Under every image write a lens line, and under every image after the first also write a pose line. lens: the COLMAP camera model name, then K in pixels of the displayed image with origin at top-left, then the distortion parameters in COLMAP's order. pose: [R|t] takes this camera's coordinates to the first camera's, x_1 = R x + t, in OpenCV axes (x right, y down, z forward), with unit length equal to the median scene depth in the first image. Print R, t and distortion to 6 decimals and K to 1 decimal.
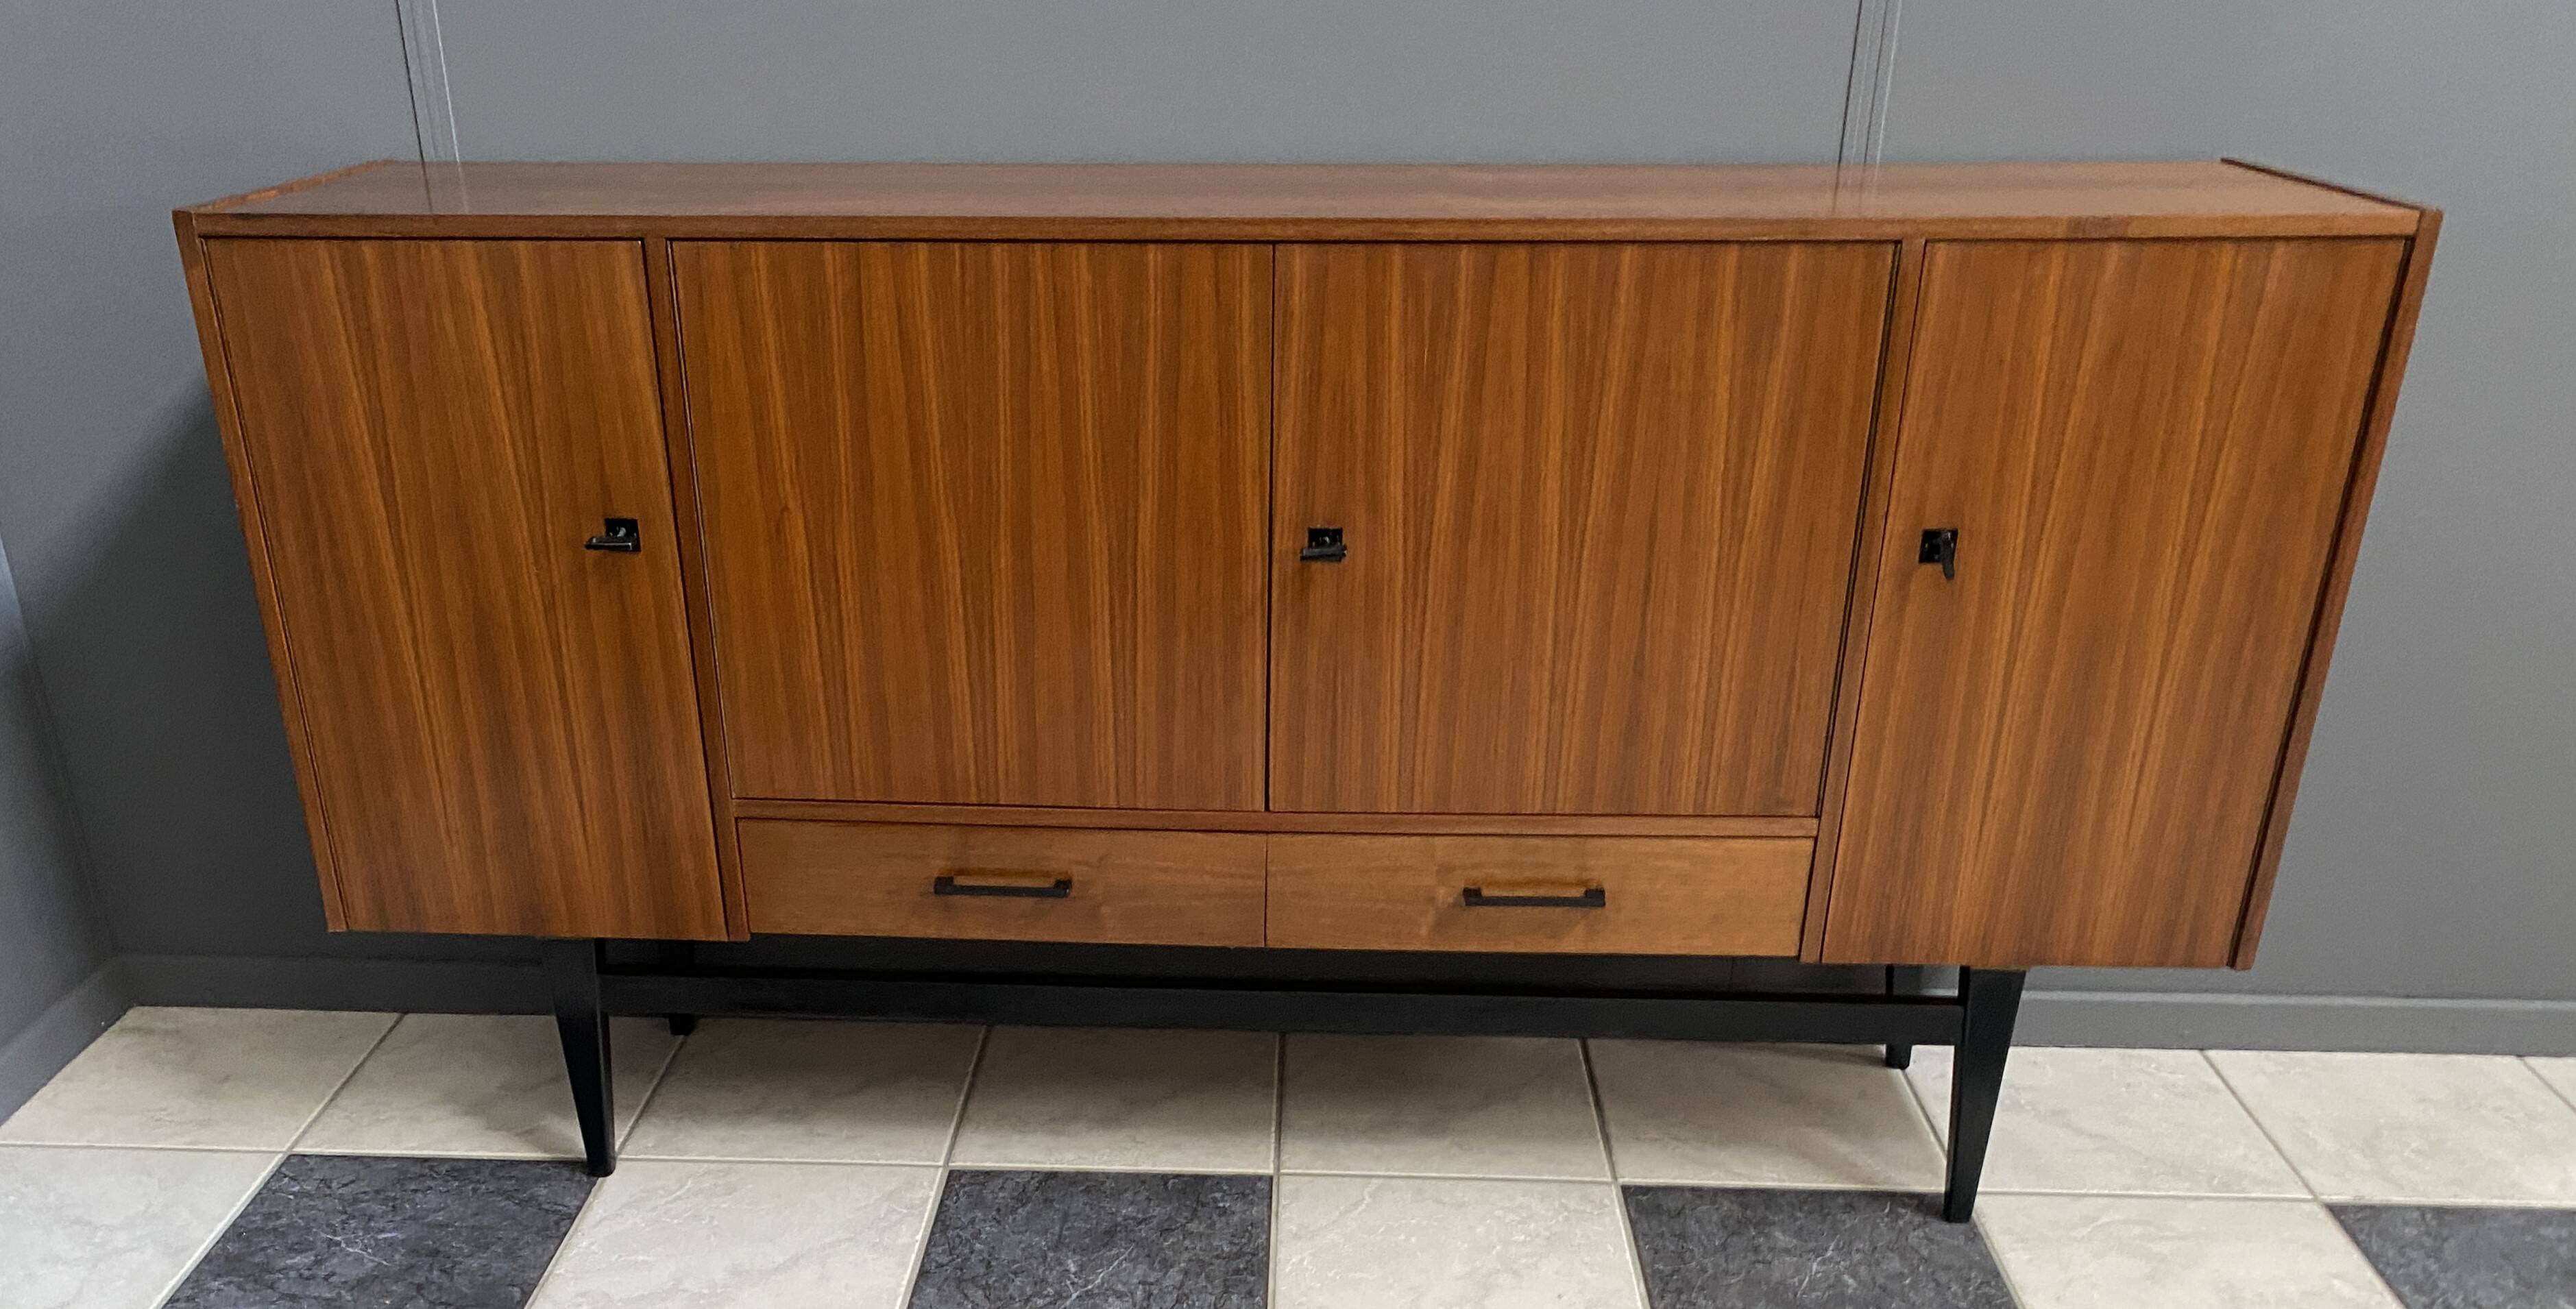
lens RADIAL K [[2118.8, 0, 1201.1], [0, 2118.8, 1046.2], [0, 0, 1]] dist [0.048845, -0.074849]
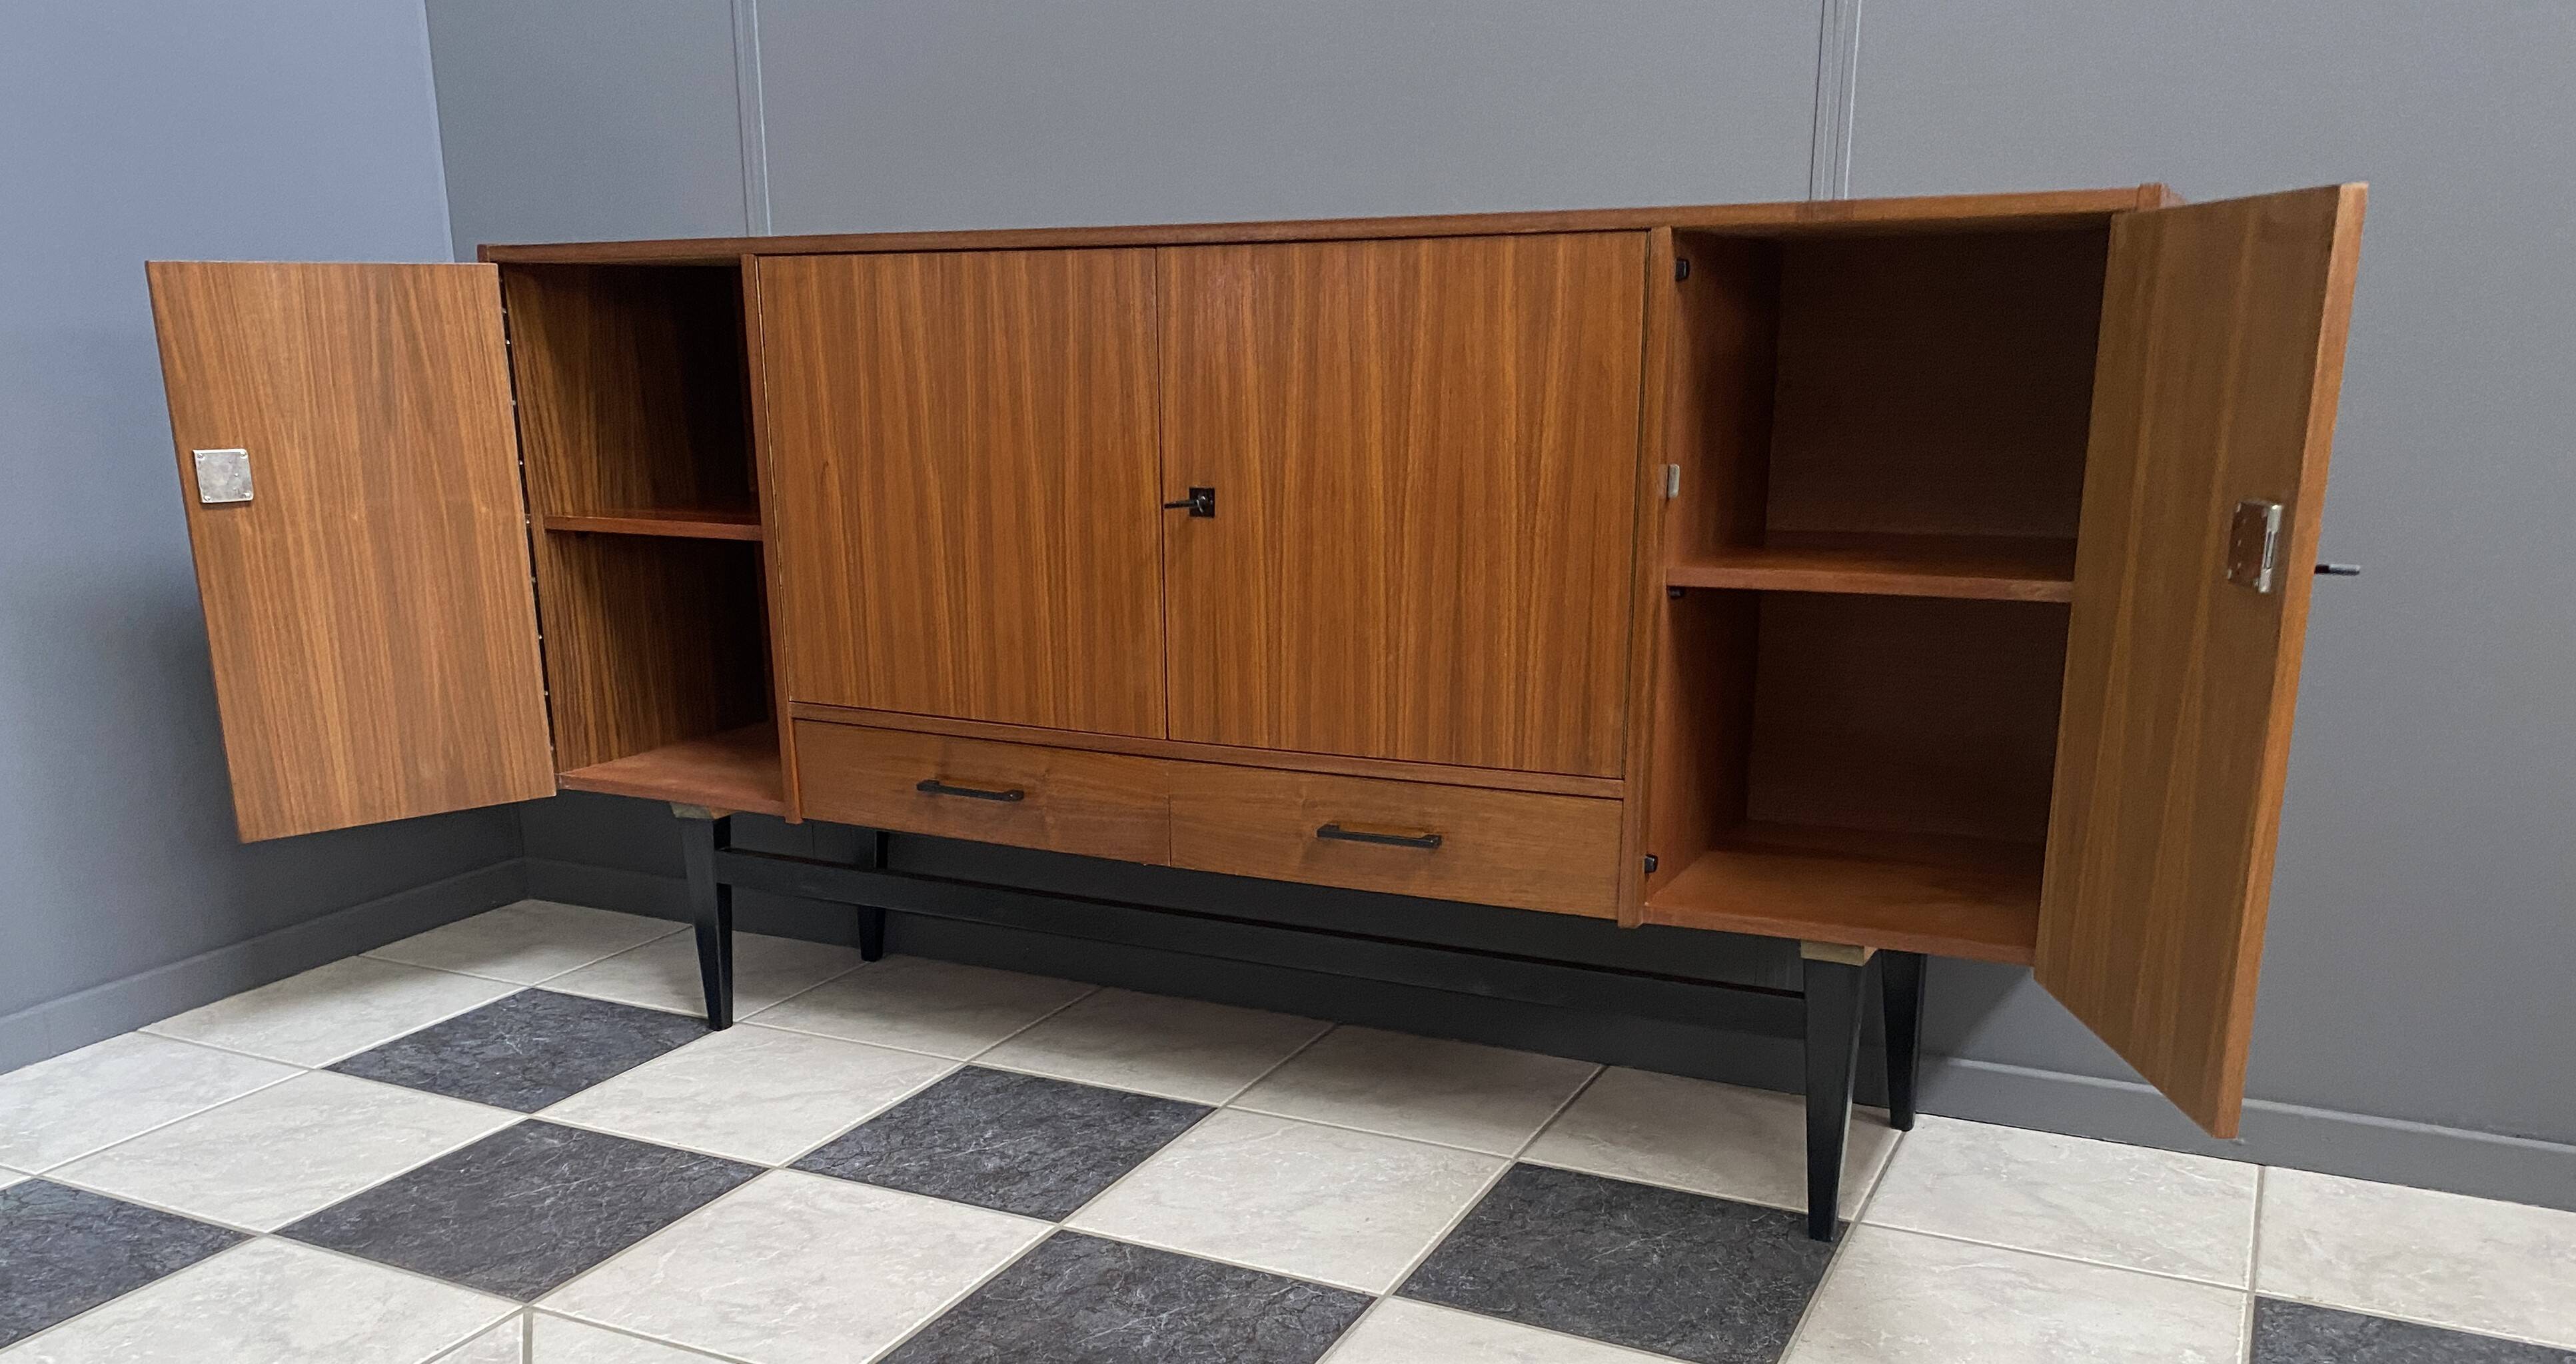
lens RADIAL K [[2102.7, 0, 1229.8], [0, 2102.7, 956.6], [0, 0, 1]] dist [0.058247, -0.090197]
pose [[0.911400, 0.115256, -0.395053, 0.500378], [-0.184720, 0.972412, -0.142457, 0.151197], [0.367735, 0.202810, 0.907546, 0.004794]]
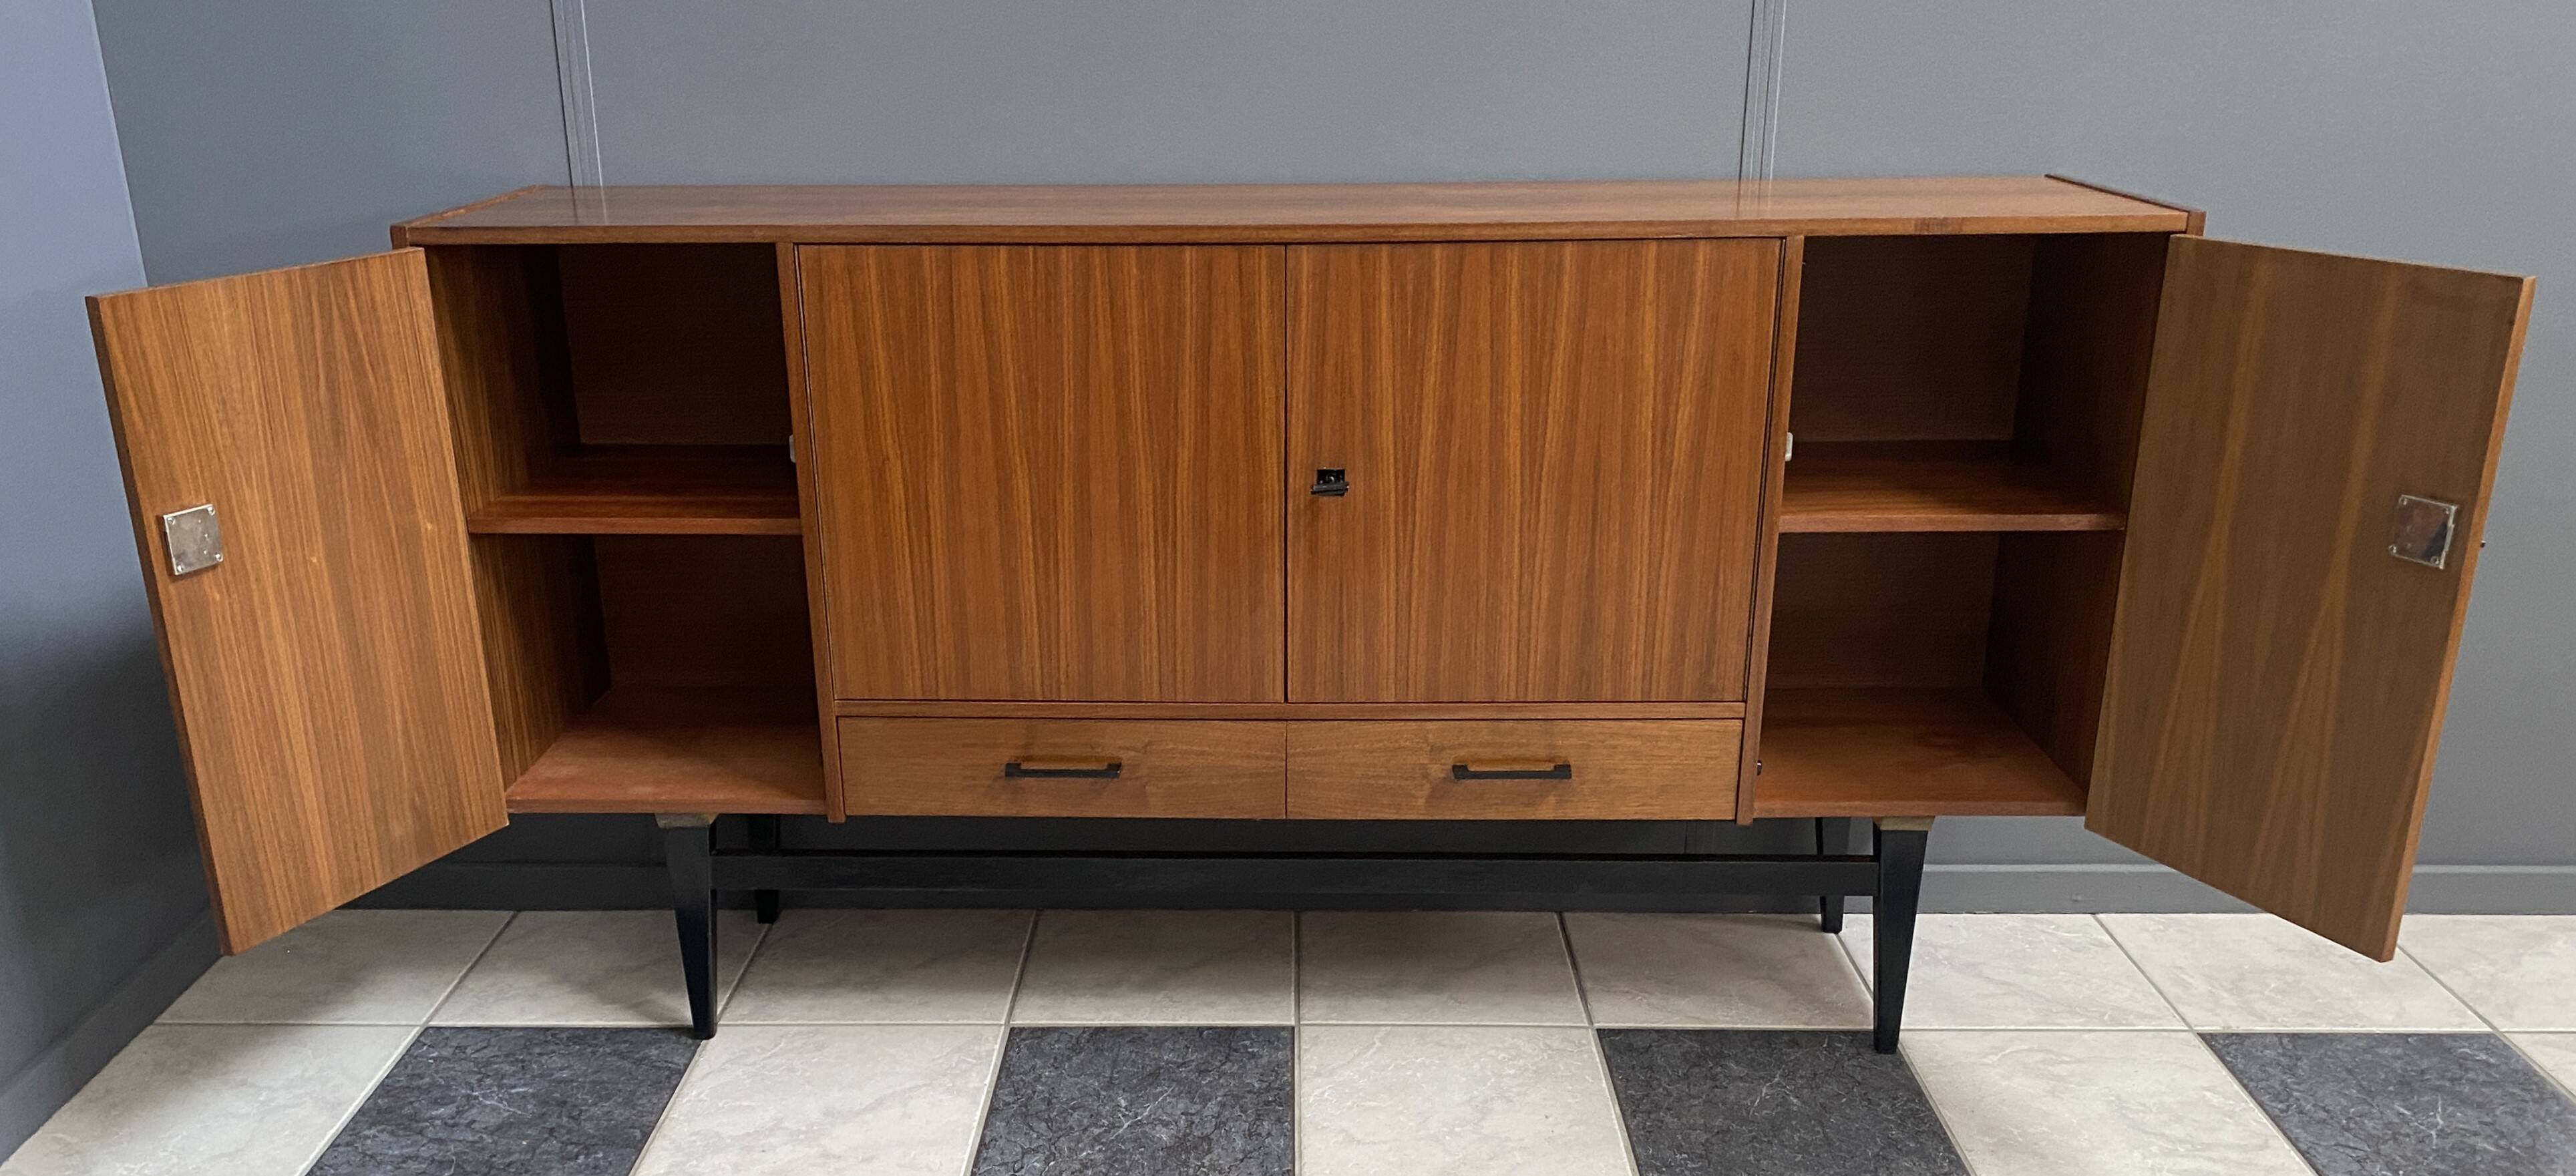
lens RADIAL K [[2068.3, 0, 1246.5], [0, 2068.3, 761.6], [0, 0, 1]] dist [0.075226, -0.163266]
pose [[0.999525, -0.014729, 0.027061, -0.022036], [0.017959, 0.992205, -0.123313, 0.061702], [-0.025034, 0.123740, 0.991999, -0.141674]]
